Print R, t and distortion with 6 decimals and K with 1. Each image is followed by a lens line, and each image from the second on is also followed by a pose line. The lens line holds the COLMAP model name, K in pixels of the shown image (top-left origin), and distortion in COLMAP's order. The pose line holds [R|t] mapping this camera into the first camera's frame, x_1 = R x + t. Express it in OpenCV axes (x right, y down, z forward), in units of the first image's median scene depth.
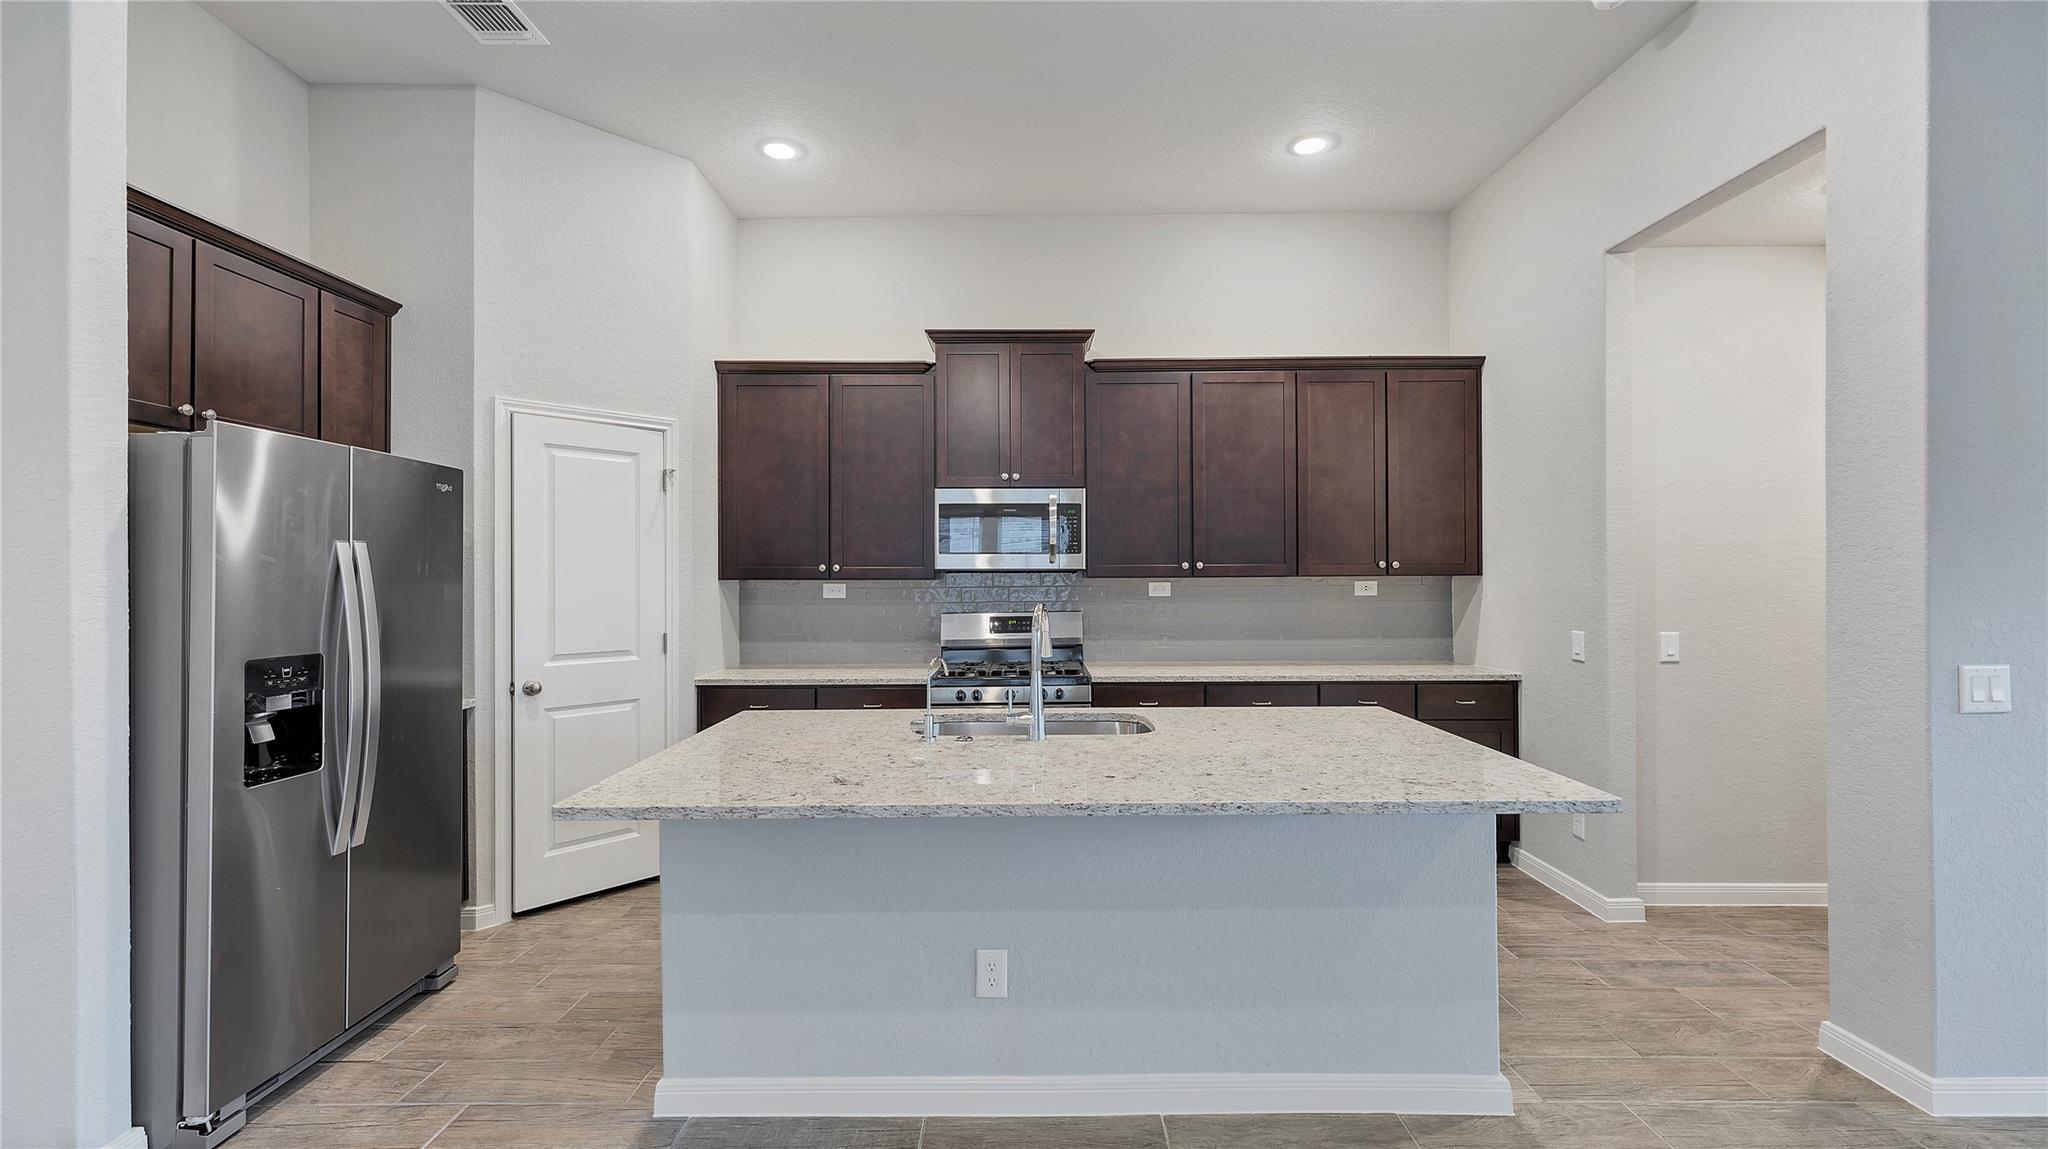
lens RADIAL K [[850.5, 0, 1024.0], [0, 850.5, 574.5], [0, 0, 1]] dist [0.003180, -0.000104]
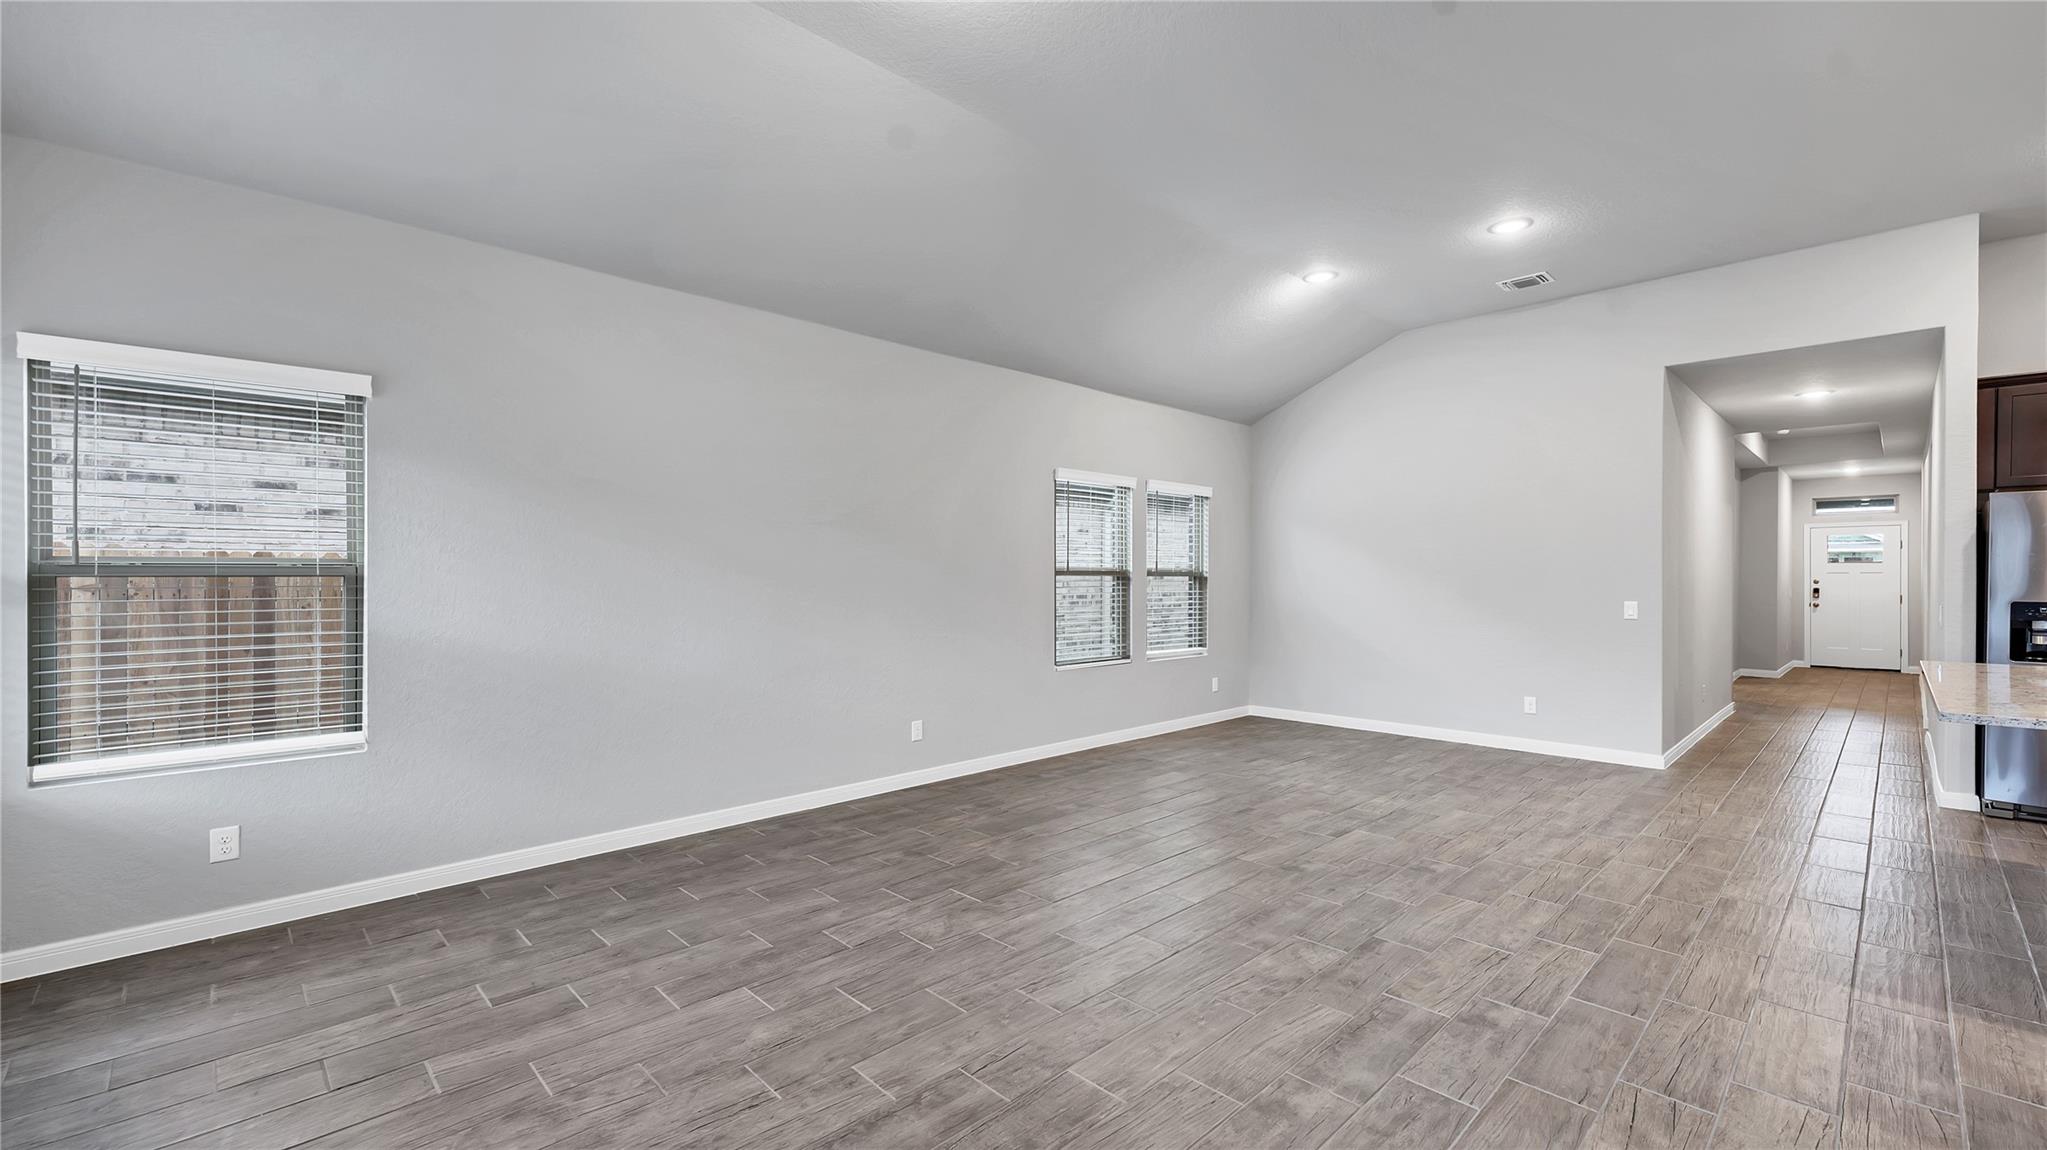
lens RADIAL K [[847.0, 0, 1003.2], [0, 847.0, 582.2], [0, 0, 1]] dist [-0.000045, -0.000269]
pose [[-0.724938, 0.009474, -0.688749, 1.207396], [0.003754, 0.999945, 0.009803, 0.011430], [0.688804, 0.004521, -0.724934, 0.402870]]
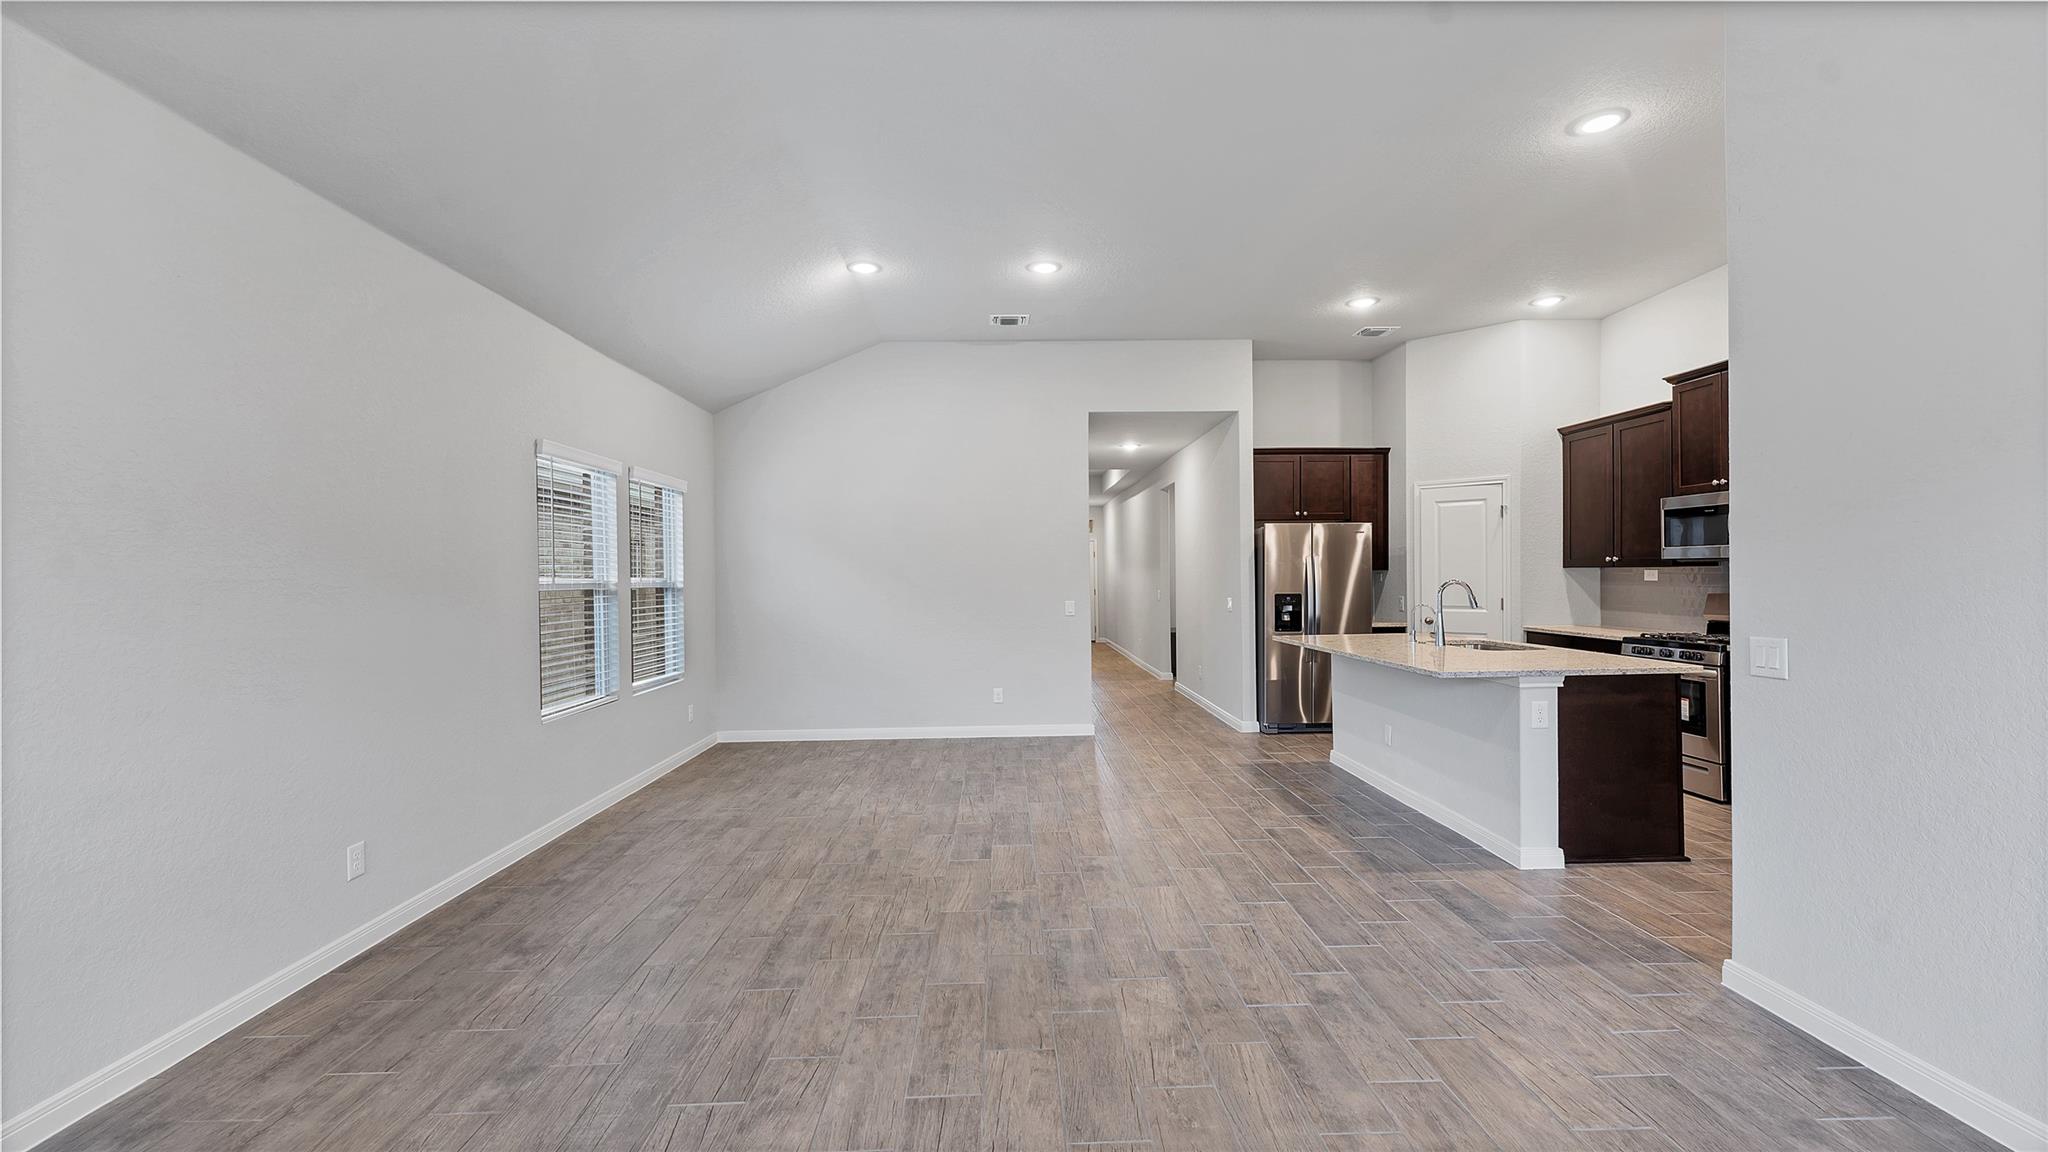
lens RADIAL K [[850.5, 0, 1024.0], [0, 850.5, 576.0], [0, 0, 1]] dist [0.003180, -0.000104]
pose [[0.034990, 0.005481, -0.999373, 1.195093], [0.012328, 0.999907, 0.005915, -0.000078], [0.999312, -0.012528, 0.034919, -0.044612]]
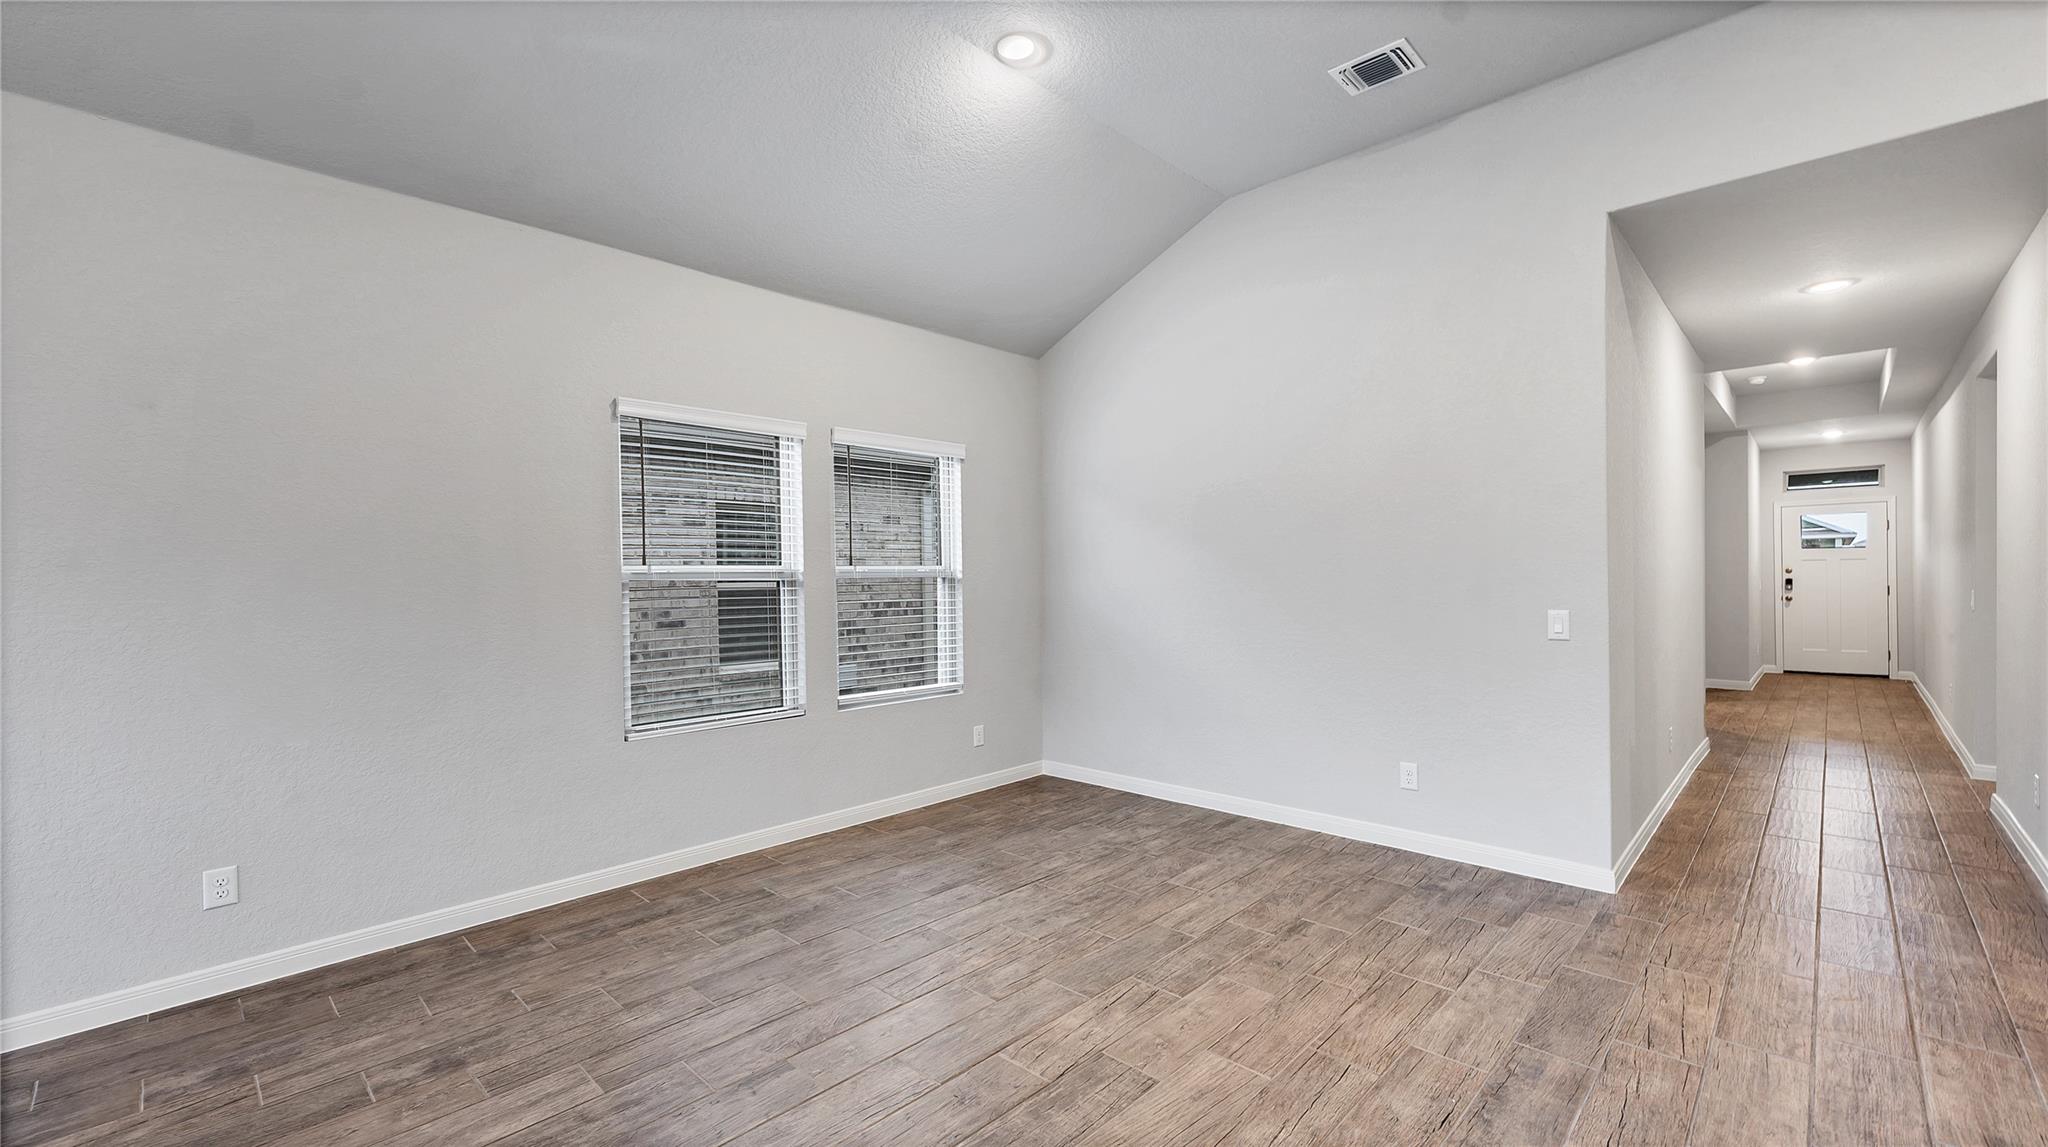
lens RADIAL K [[843.2, 0, 1031.2], [0, 843.2, 577.7], [0, 0, 1]] dist [0.002845, 0.000439]
pose [[-0.684345, 0.016994, -0.728960, 0.467410], [0.016449, 0.999834, 0.007867, 0.013710], [0.728973, -0.006607, -0.684511, 0.296703]]
